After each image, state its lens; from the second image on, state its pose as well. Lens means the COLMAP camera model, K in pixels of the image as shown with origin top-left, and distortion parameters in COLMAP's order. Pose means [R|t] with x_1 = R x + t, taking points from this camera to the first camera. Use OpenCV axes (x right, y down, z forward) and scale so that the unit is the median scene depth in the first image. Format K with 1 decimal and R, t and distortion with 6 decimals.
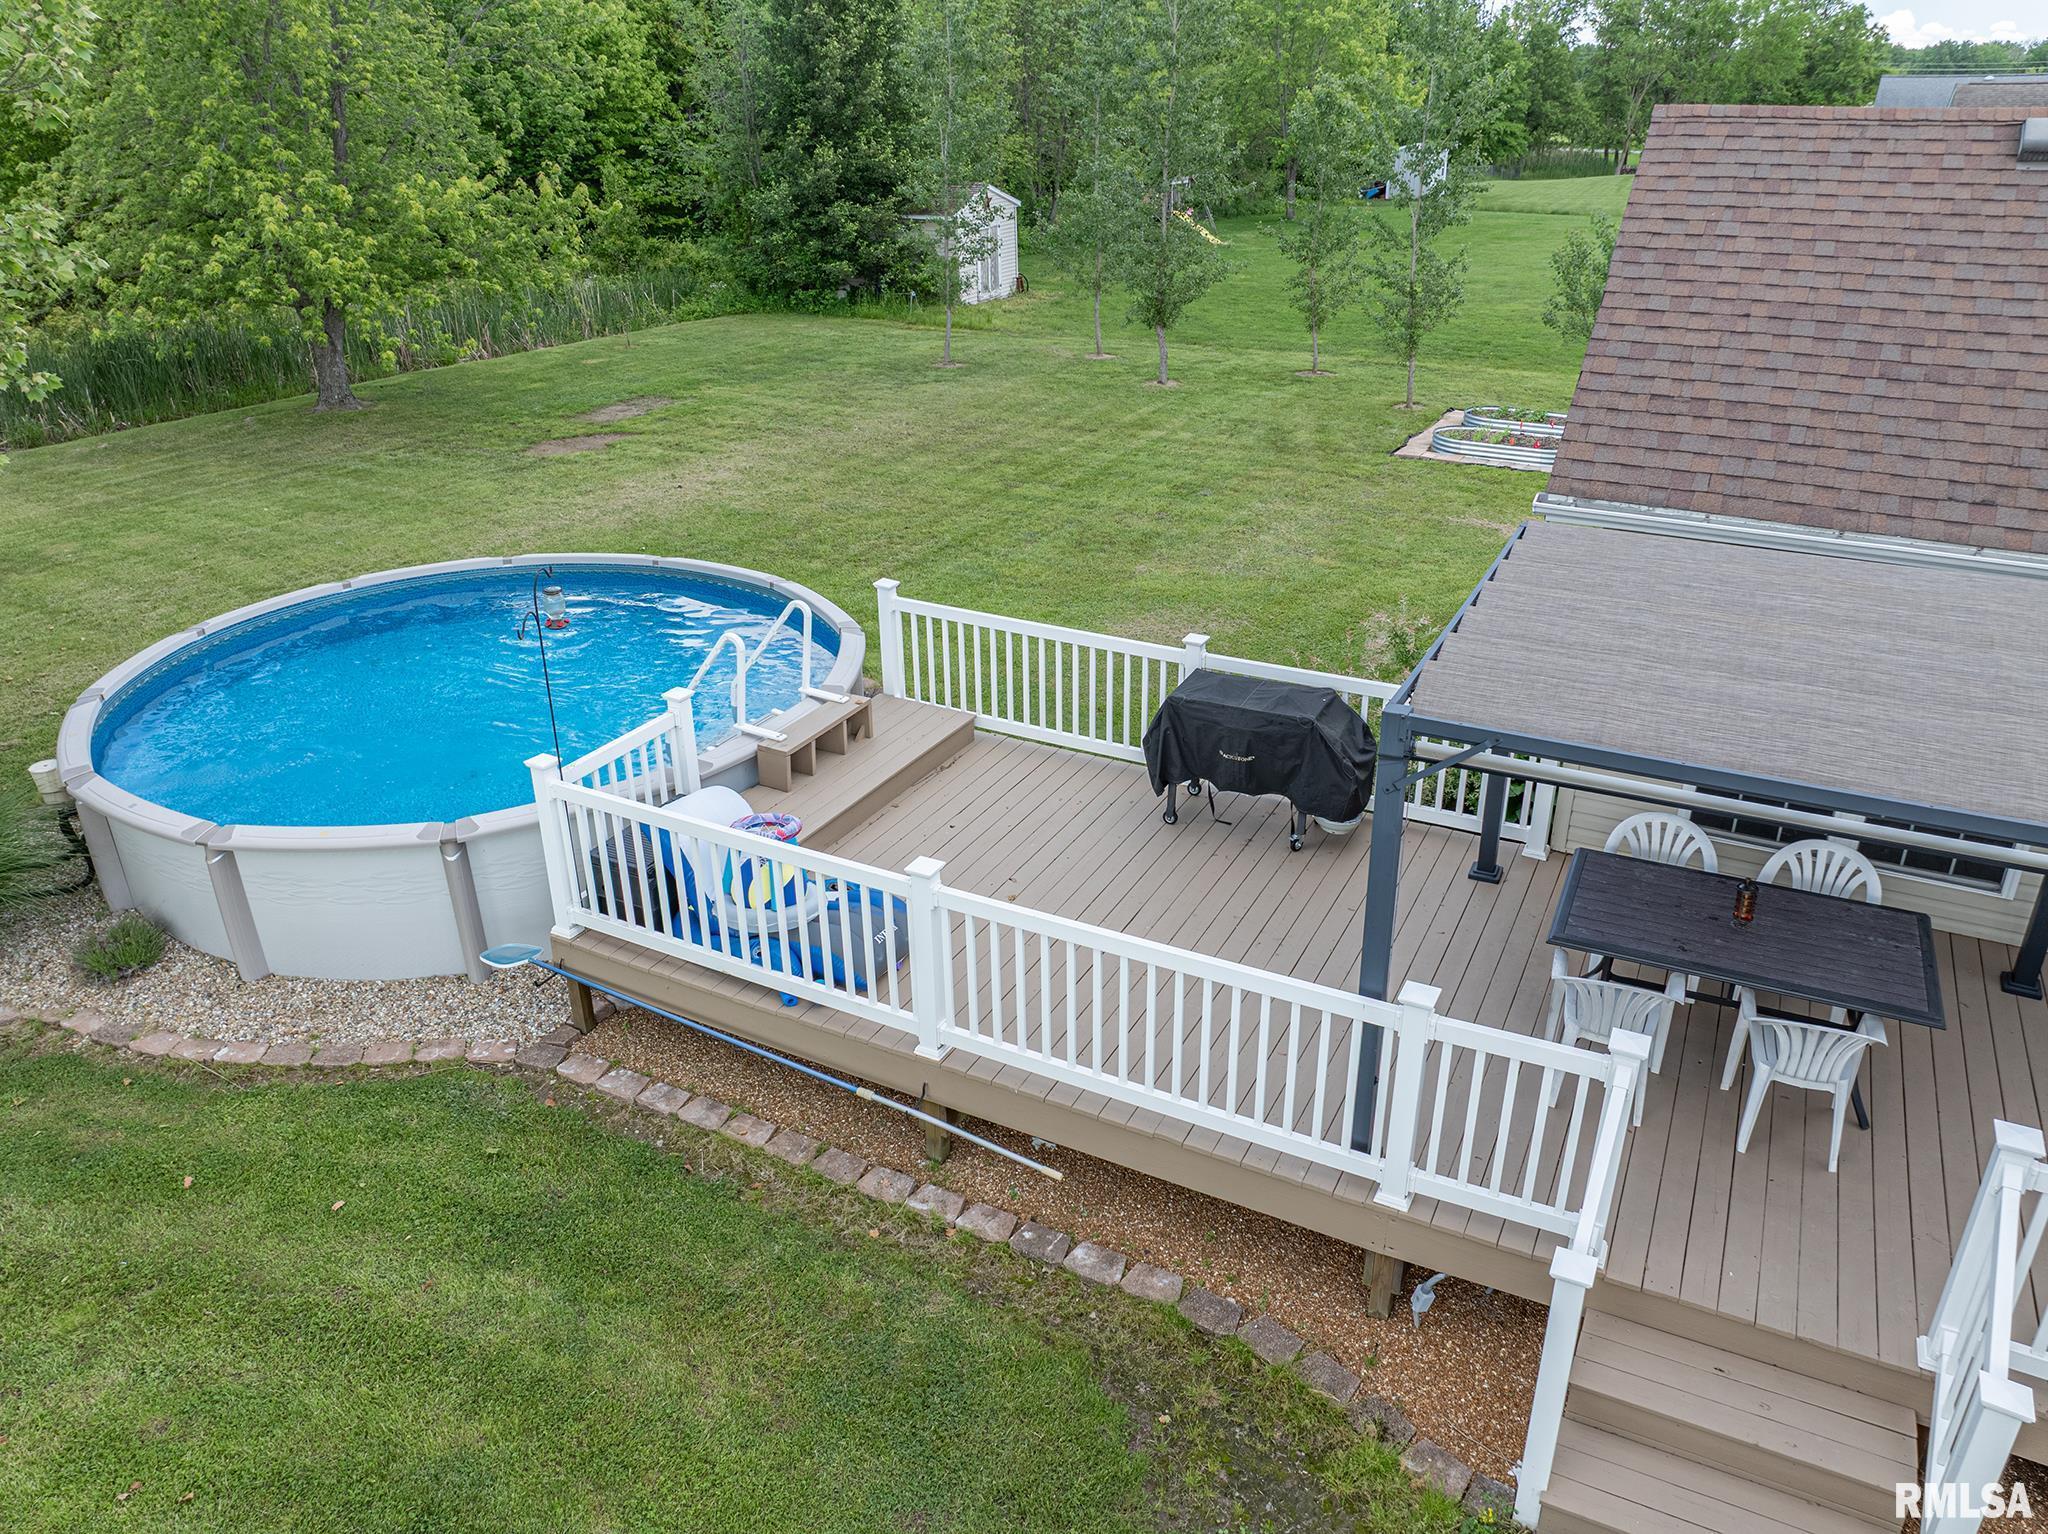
lens RADIAL K [[1447.4, 0, 1019.3], [0, 1447.4, 763.9], [0, 0, 1]] dist [-0.048867, 0.023132]
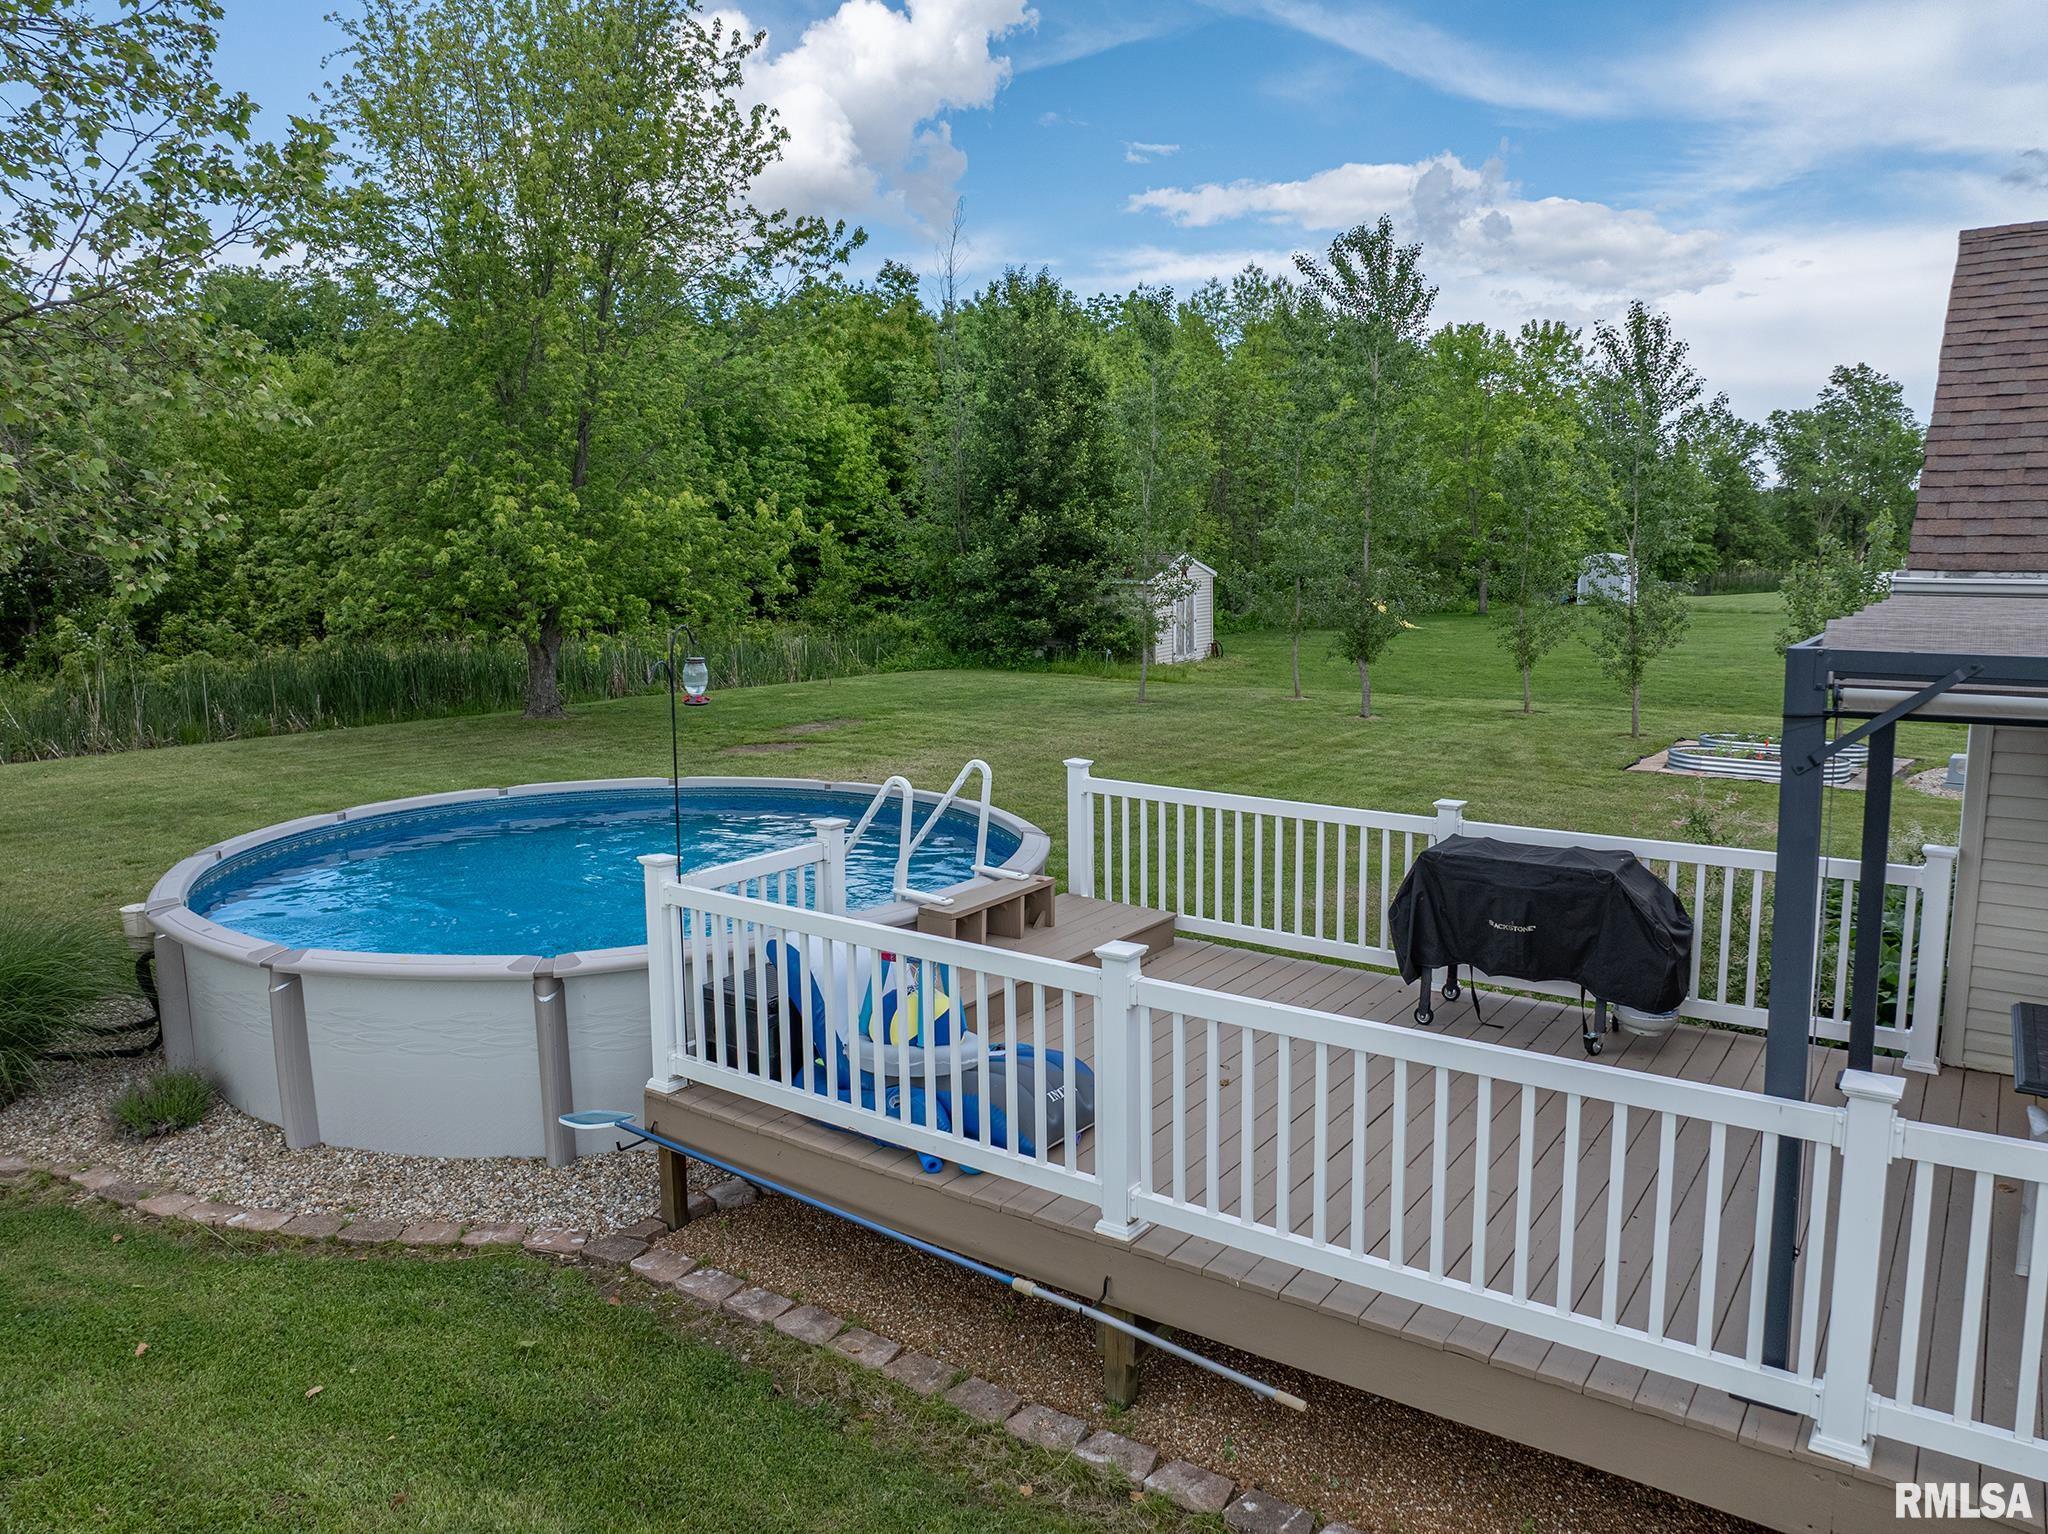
lens RADIAL K [[1447.4, 0, 1020.8], [0, 1447.4, 759.5], [0, 0, 1]] dist [-0.048867, 0.023132]
pose [[0.991651, 0.019562, -0.127458, -0.017504], [-0.055175, 0.957744, -0.282280, 0.144704], [0.116550, 0.286956, 0.950827, 0.191295]]
